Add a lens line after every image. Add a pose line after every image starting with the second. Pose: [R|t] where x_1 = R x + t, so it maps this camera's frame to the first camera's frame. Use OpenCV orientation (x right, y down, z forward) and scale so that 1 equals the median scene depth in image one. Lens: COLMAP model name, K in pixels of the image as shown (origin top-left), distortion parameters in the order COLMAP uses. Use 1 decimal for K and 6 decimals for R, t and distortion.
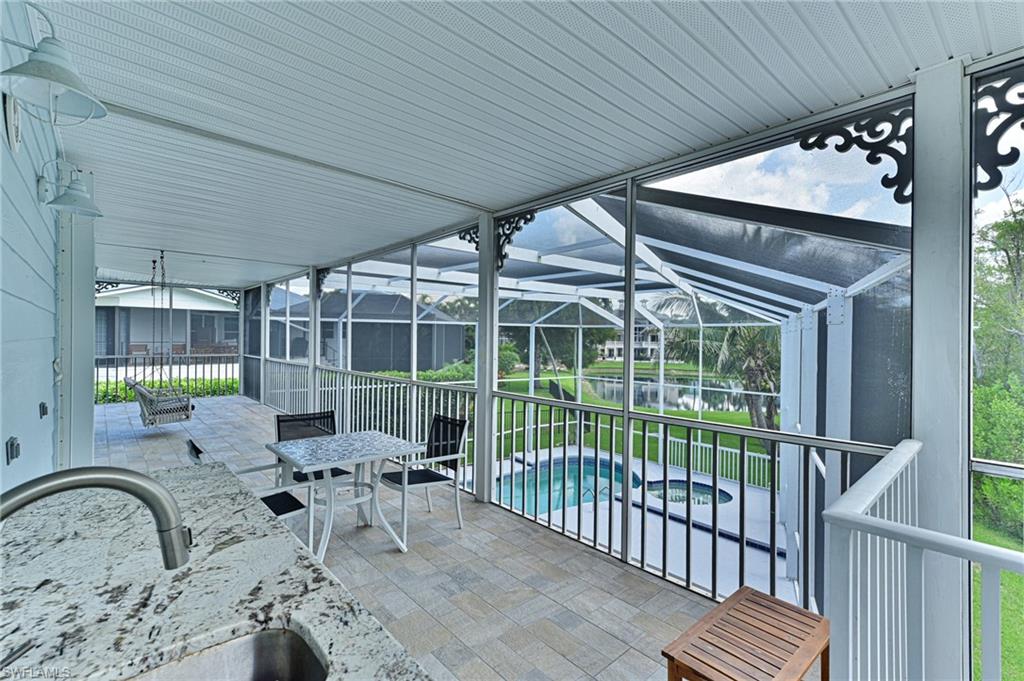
lens RADIAL K [[467.3, 0, 509.9], [0, 467.3, 345.2], [0, 0, 1]] dist [-0.011132, -0.000448]
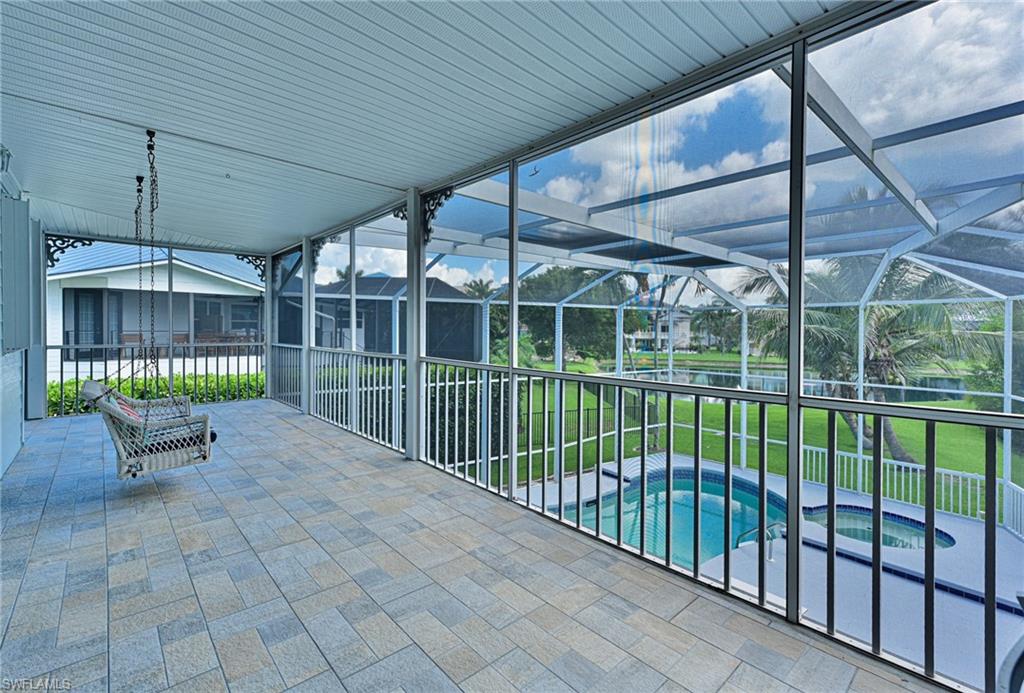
lens RADIAL K [[459.2, 0, 514.2], [0, 459.2, 339.5], [0, 0, 1]] dist [-0.003777, 0.000126]
pose [[0.999922, -0.004335, 0.011707, -0.169470], [0.004261, 0.999971, 0.006360, 0.009522], [-0.011734, -0.006310, 0.999911, 0.232777]]
